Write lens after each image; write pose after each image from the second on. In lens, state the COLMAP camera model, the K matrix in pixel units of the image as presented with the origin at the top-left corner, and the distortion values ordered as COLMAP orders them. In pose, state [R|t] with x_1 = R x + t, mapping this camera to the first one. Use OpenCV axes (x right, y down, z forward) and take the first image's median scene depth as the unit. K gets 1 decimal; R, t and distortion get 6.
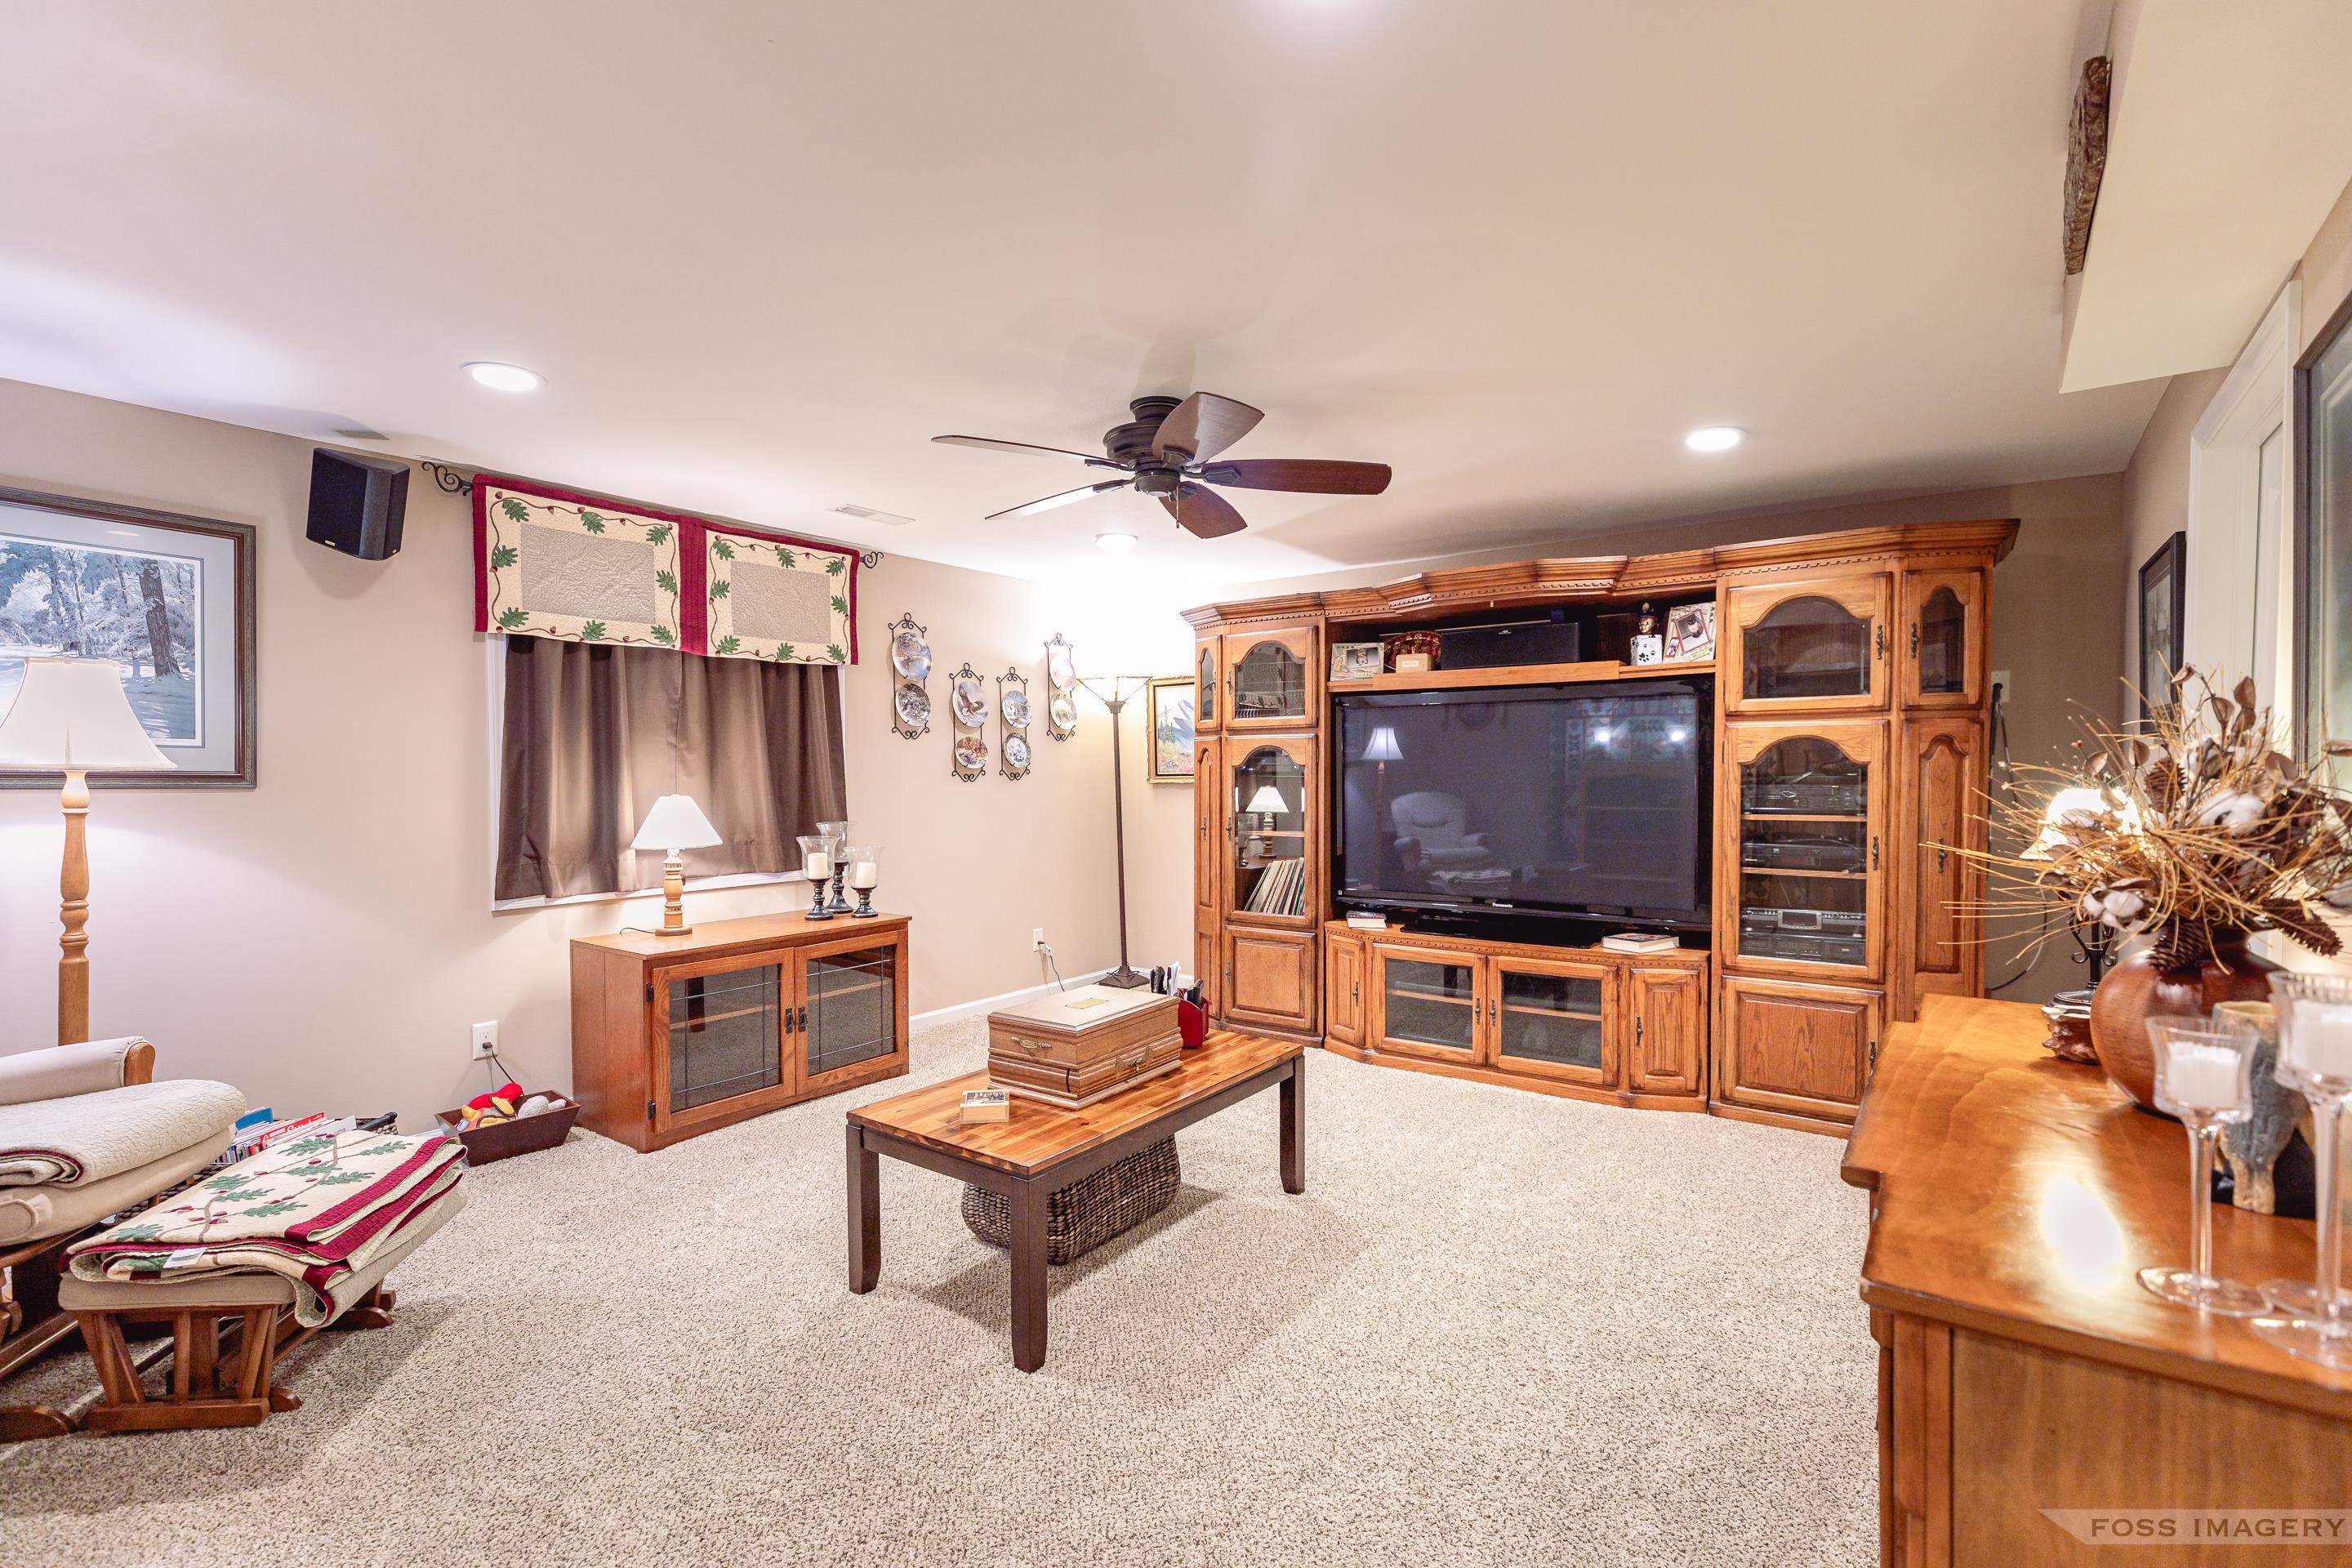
lens RADIAL K [[1087.2, 0, 1176.0], [0, 1087.2, 784.0], [0, 0, 1]] dist [0.000189, -0.000219]
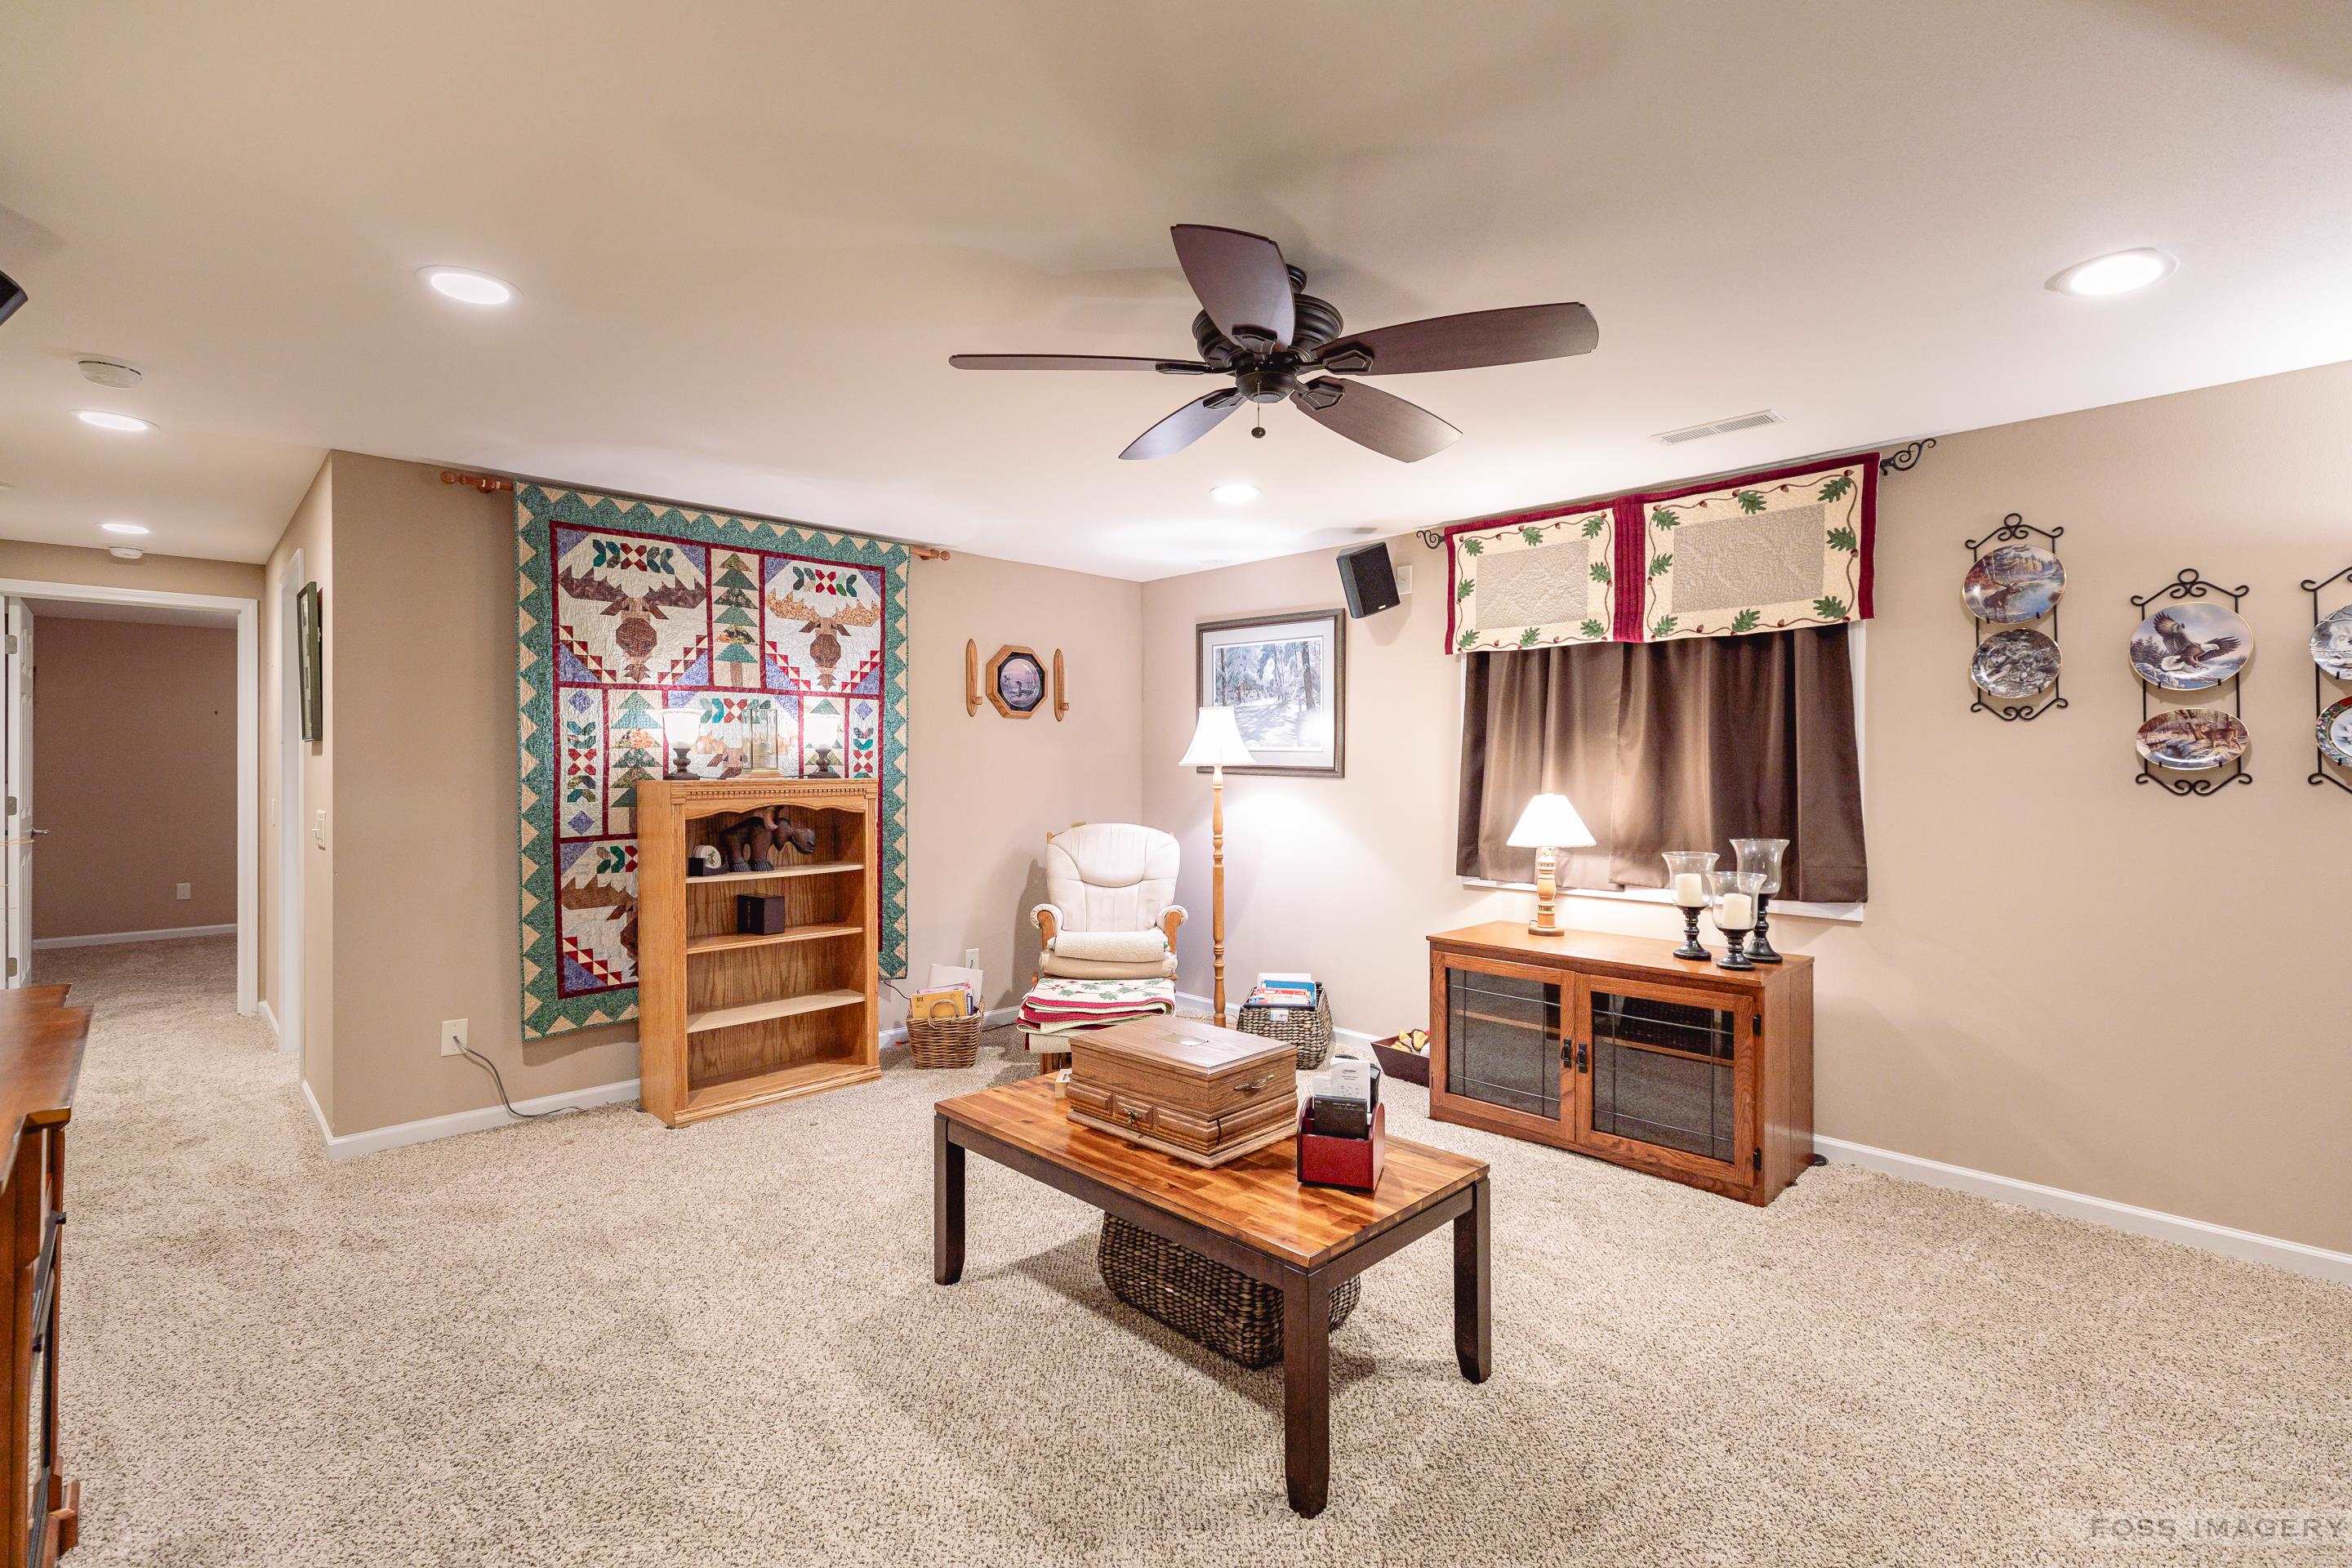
lens RADIAL K [[1050.9, 0, 1179.2], [0, 1050.9, 761.9], [0, 0, 1]] dist [-0.000343, -0.000142]
pose [[-0.164932, -0.005940, -0.986287, 0.505863], [-0.021576, 0.999764, -0.002413, -0.008120], [0.986069, 0.020883, -0.165021, 0.782189]]
